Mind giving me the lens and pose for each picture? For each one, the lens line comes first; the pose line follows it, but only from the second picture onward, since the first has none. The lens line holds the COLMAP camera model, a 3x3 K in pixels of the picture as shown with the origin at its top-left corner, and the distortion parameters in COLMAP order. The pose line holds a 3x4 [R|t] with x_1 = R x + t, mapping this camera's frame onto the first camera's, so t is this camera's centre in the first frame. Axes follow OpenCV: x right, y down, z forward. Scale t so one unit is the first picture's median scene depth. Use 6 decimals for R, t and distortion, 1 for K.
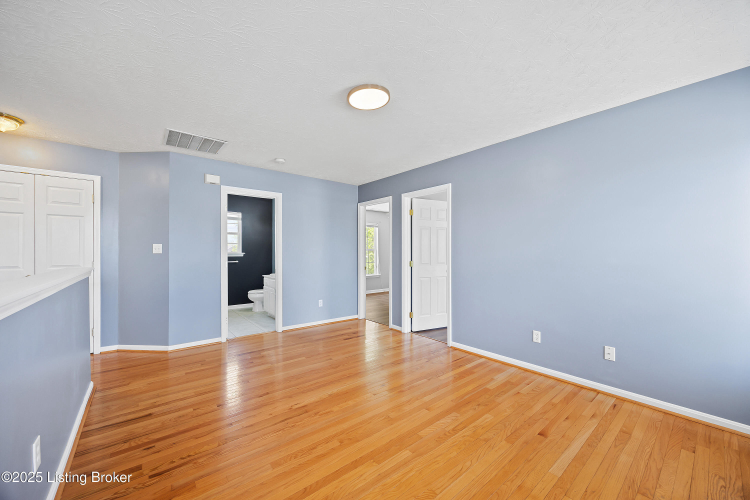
lens RADIAL K [[292.8, 0, 375.3], [0, 292.8, 250.4], [0, 0, 1]] dist [0.001015, -0.000713]
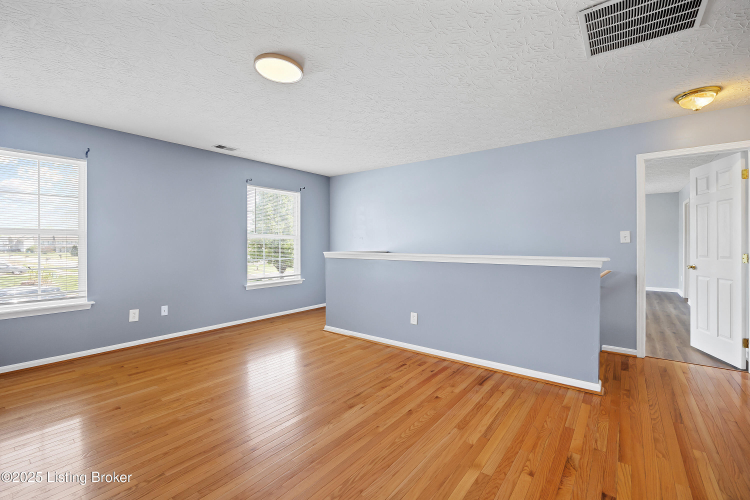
lens RADIAL K [[334.9, 0, 376.8], [0, 334.9, 246.3], [0, 0, 1]] dist [-0.014099, -0.000842]
pose [[-0.972057, 0.000179, -0.234745, -0.078424], [-0.001138, 0.999984, 0.005475, 0.018317], [0.234742, 0.005589, -0.972042, 2.269575]]
